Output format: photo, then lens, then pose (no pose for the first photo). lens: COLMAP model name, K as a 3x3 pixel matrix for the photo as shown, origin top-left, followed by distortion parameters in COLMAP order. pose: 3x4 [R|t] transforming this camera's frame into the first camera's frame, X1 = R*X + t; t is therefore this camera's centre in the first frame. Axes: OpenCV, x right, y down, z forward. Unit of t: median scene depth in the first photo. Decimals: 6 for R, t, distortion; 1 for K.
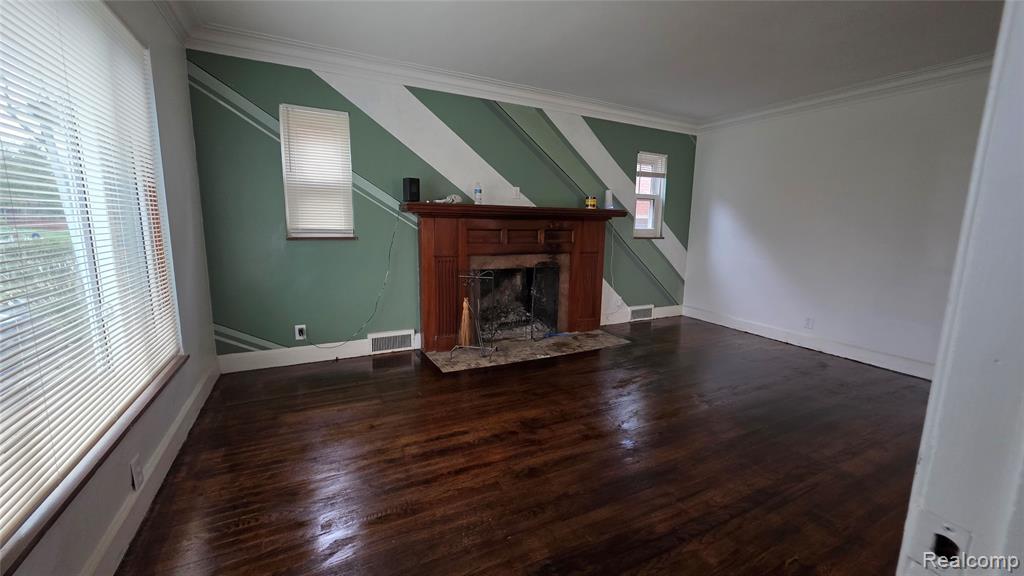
lens RADIAL K [[411.7, 0, 512.0], [0, 411.7, 288.0], [0, 0, 1]] dist [0.000580, 0.000042]
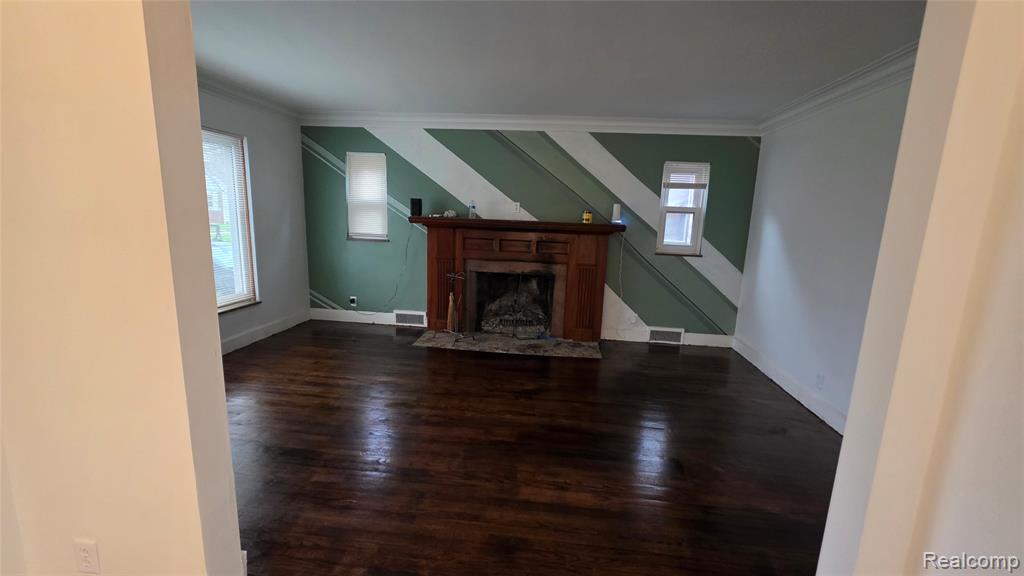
lens RADIAL K [[405.6, 0, 512.0], [0, 405.6, 288.0], [0, 0, 1]] dist [-0.000516, -0.000034]
pose [[0.831318, 0.113216, -0.544143, 0.636295], [-0.111245, 0.993116, 0.036675, -0.049666], [0.544550, 0.030044, 0.838190, 0.058122]]
